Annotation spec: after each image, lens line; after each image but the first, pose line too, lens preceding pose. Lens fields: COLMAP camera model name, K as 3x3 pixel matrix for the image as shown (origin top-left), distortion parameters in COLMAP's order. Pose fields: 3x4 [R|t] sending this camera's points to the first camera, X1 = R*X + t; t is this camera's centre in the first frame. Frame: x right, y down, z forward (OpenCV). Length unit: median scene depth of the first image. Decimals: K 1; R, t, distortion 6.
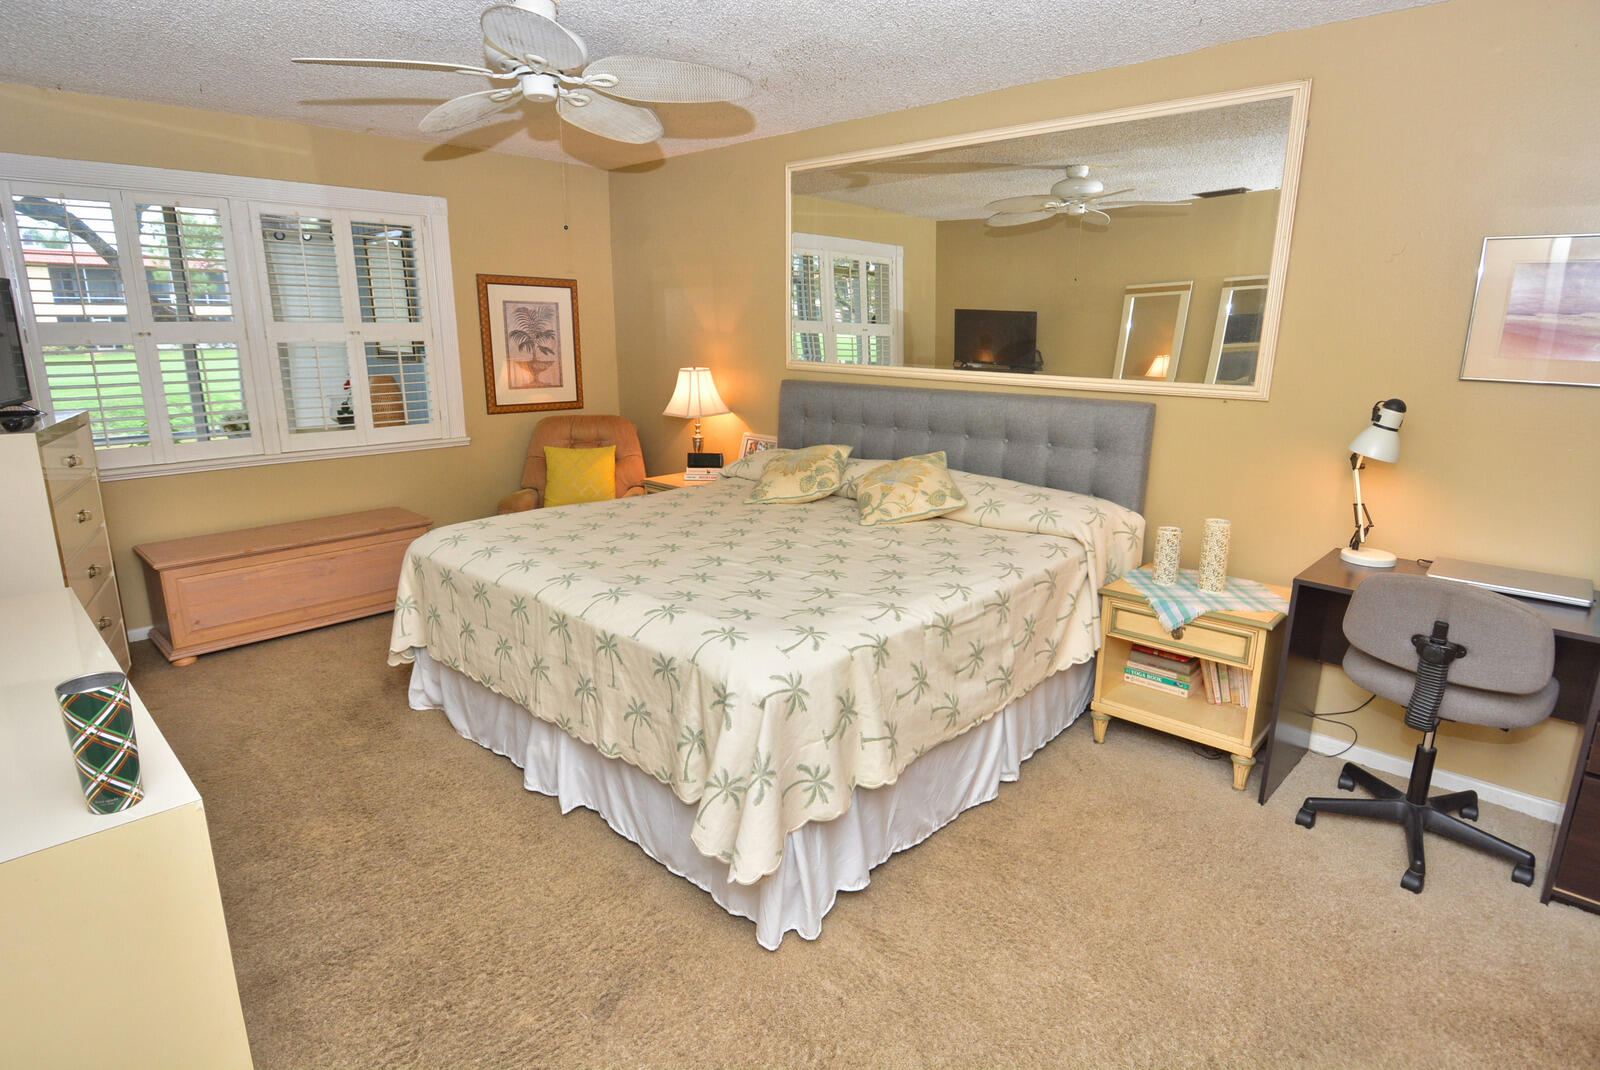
lens RADIAL K [[840.8, 0, 802.5], [0, 840.8, 533.2], [0, 0, 1]] dist [0.023135, -0.031909]
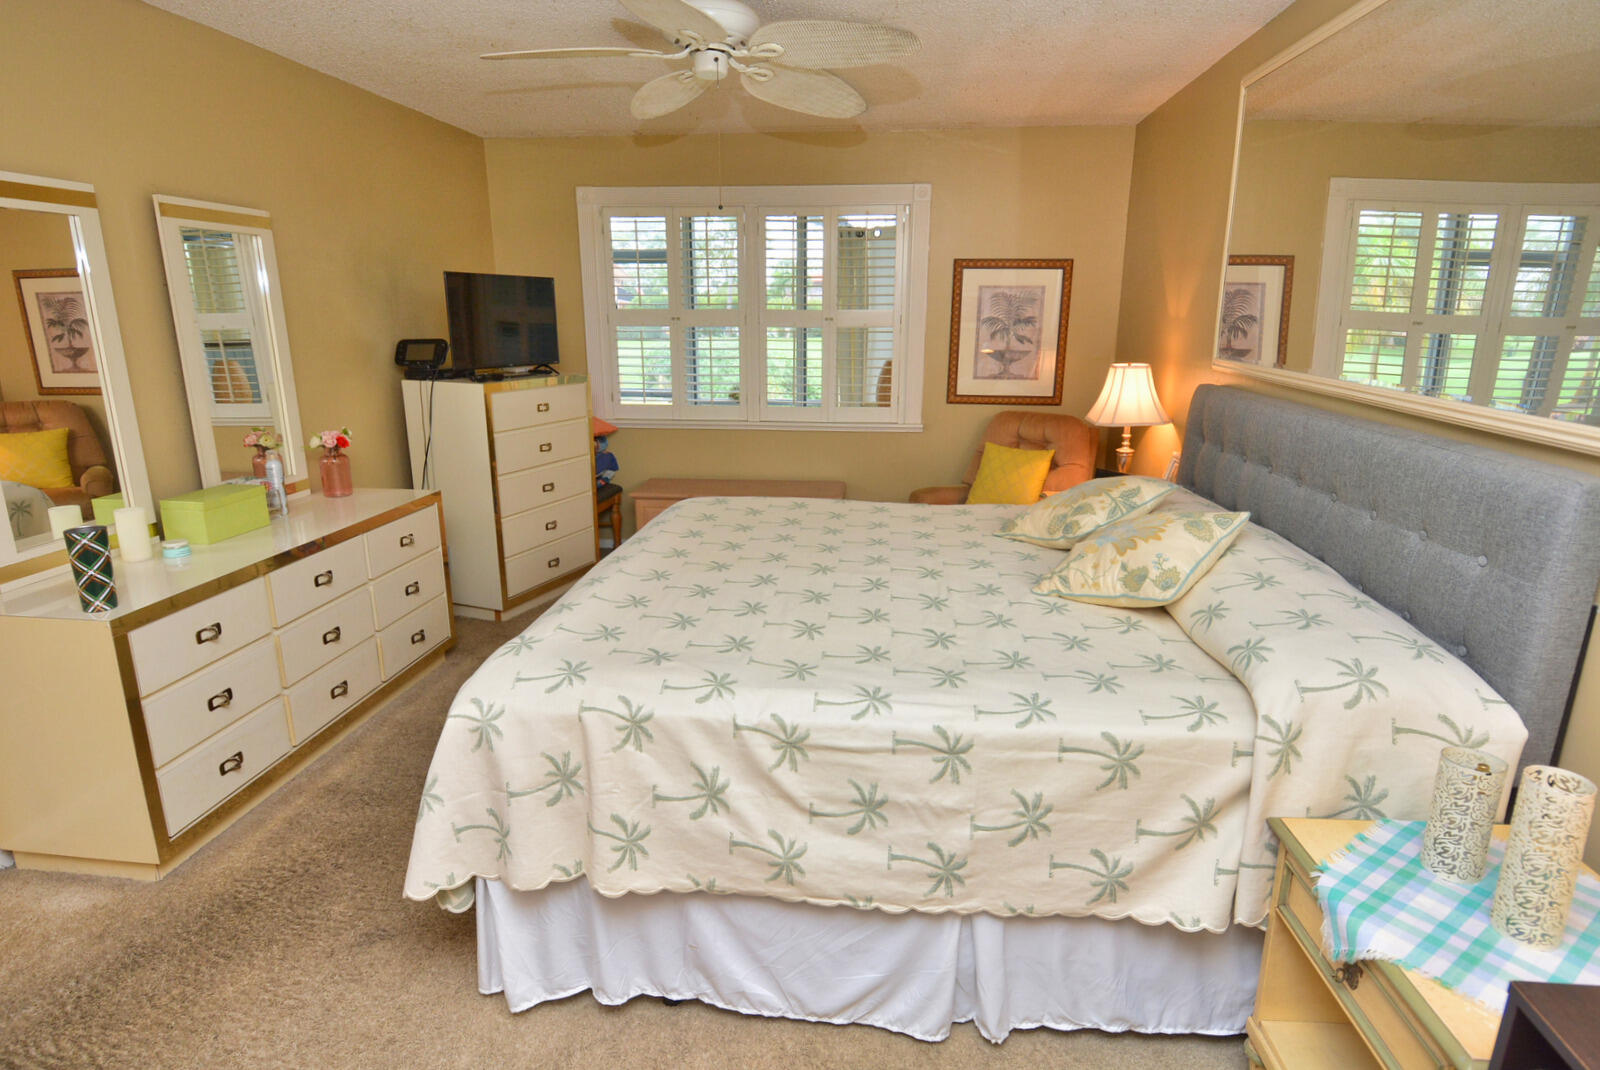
lens RADIAL K [[848.3, 0, 800.6], [0, 848.3, 543.8], [0, 0, 1]] dist [0.024155, -0.032751]
pose [[0.617264, 0.202120, -0.760350, 0.394106], [-0.187242, 0.976409, 0.107548, -0.071915], [0.764150, 0.075984, 0.640547, 0.321842]]
